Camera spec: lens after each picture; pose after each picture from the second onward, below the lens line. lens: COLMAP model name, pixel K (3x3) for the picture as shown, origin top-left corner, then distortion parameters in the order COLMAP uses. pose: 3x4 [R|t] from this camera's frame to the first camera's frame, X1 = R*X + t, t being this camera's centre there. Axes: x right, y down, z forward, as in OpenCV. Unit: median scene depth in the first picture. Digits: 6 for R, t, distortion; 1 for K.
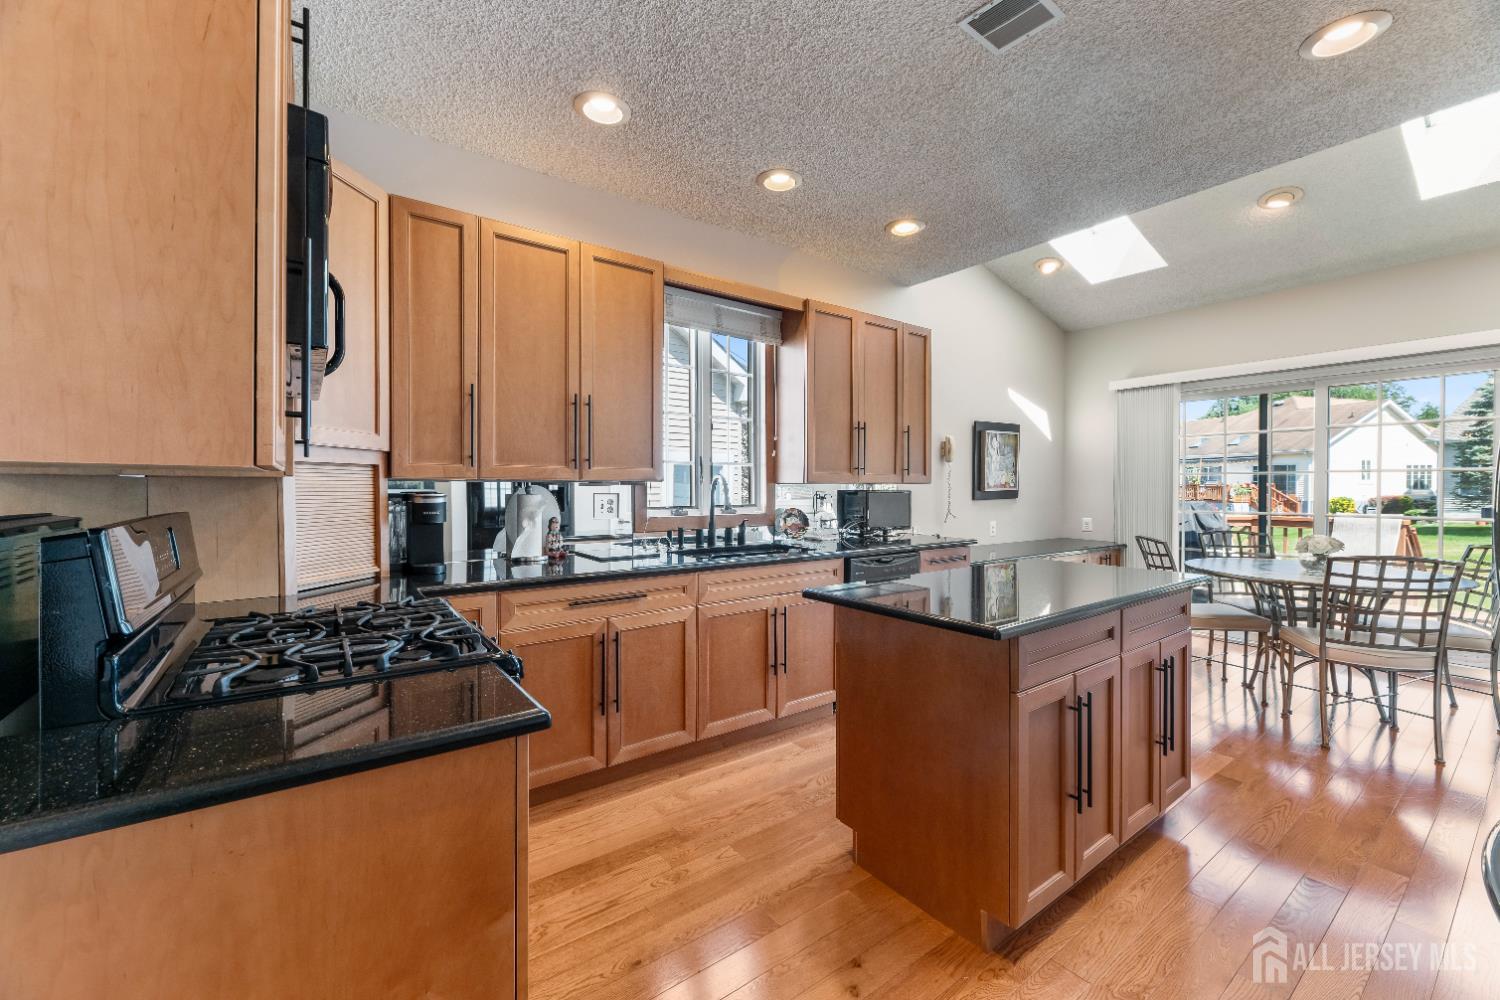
lens RADIAL K [[609.8, 0, 757.7], [0, 609.8, 488.0], [0, 0, 1]] dist [0.004153, -0.000245]
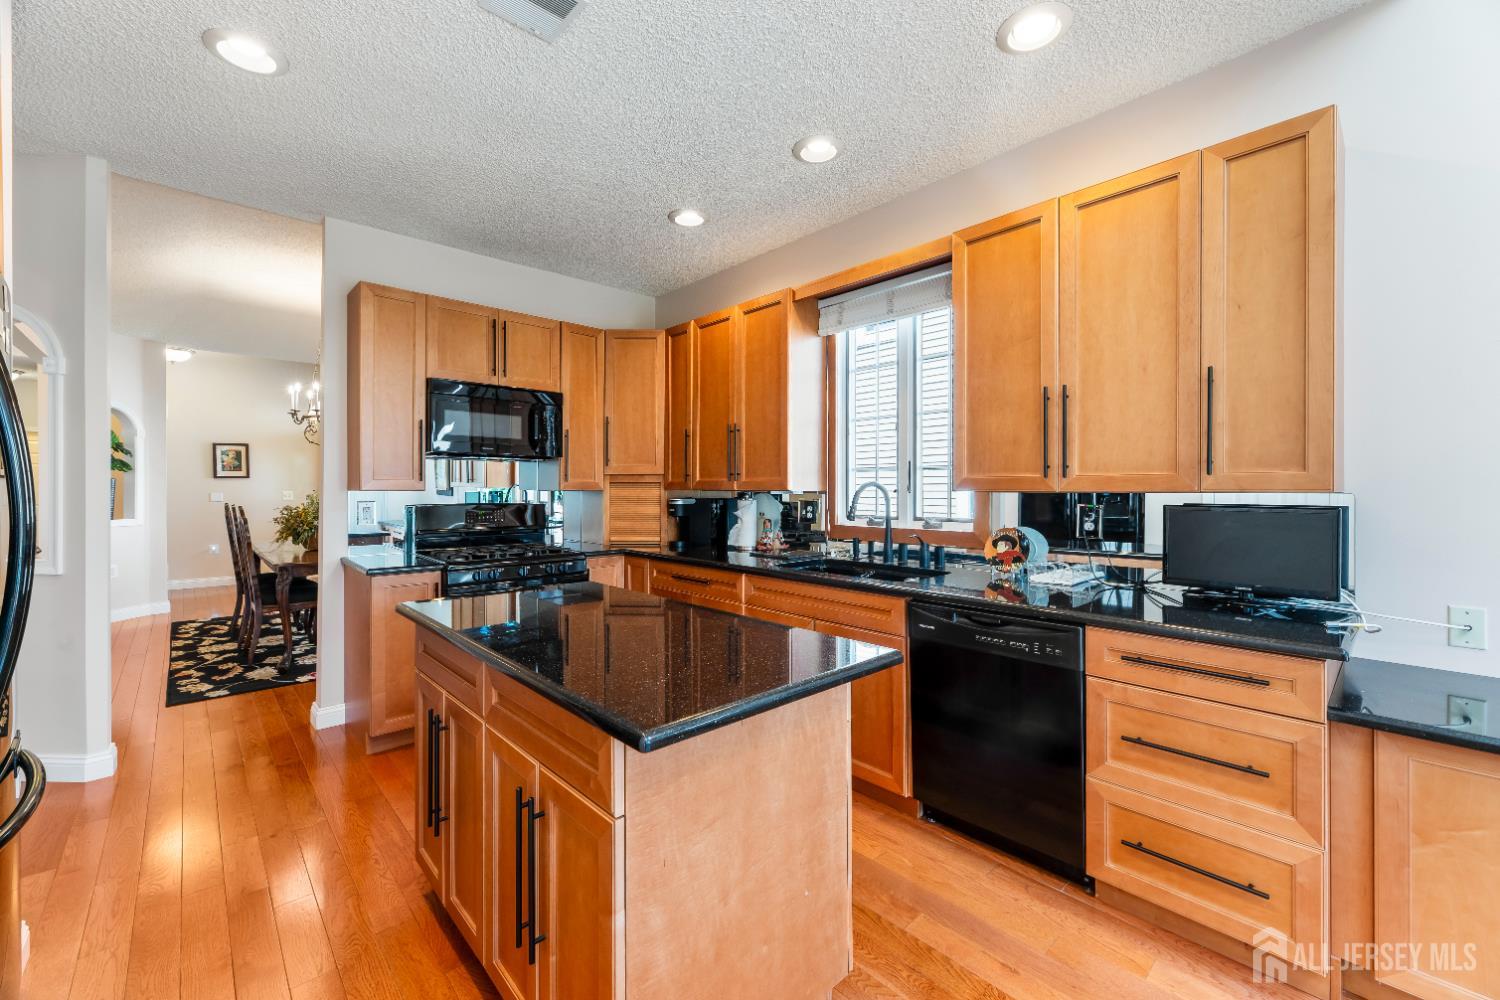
lens RADIAL K [[609.8, 0, 751.5], [0, 609.8, 490.0], [0, 0, 1]] dist [0.004153, -0.000245]
pose [[0.120033, 0.002270, -0.992767, 0.512726], [-0.000194, 0.999997, 0.002263, -0.007266], [0.992770, -0.000079, 0.120033, 0.460097]]
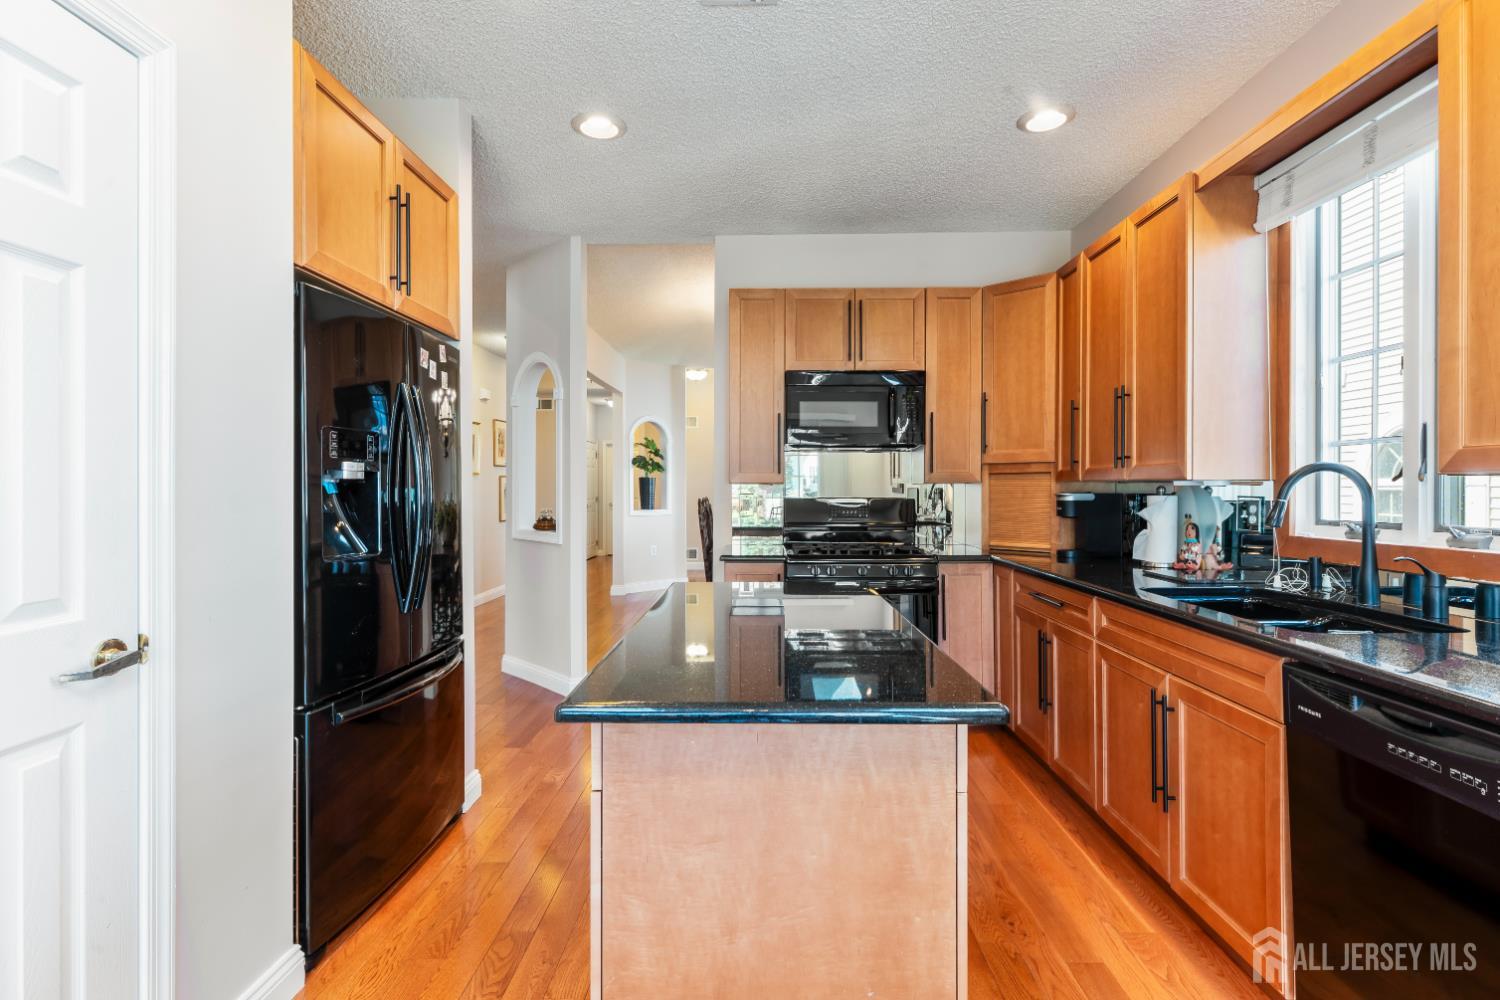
lens RADIAL K [[726.7, 0, 753.9], [0, 726.7, 491.9], [0, 0, 1]] dist [0.004793, -0.001296]
pose [[-0.607741, 0.003346, -0.794129, 0.466262], [0.000497, 0.999993, 0.003833, 0.000954], [0.794136, 0.001935, -0.607738, 0.637608]]
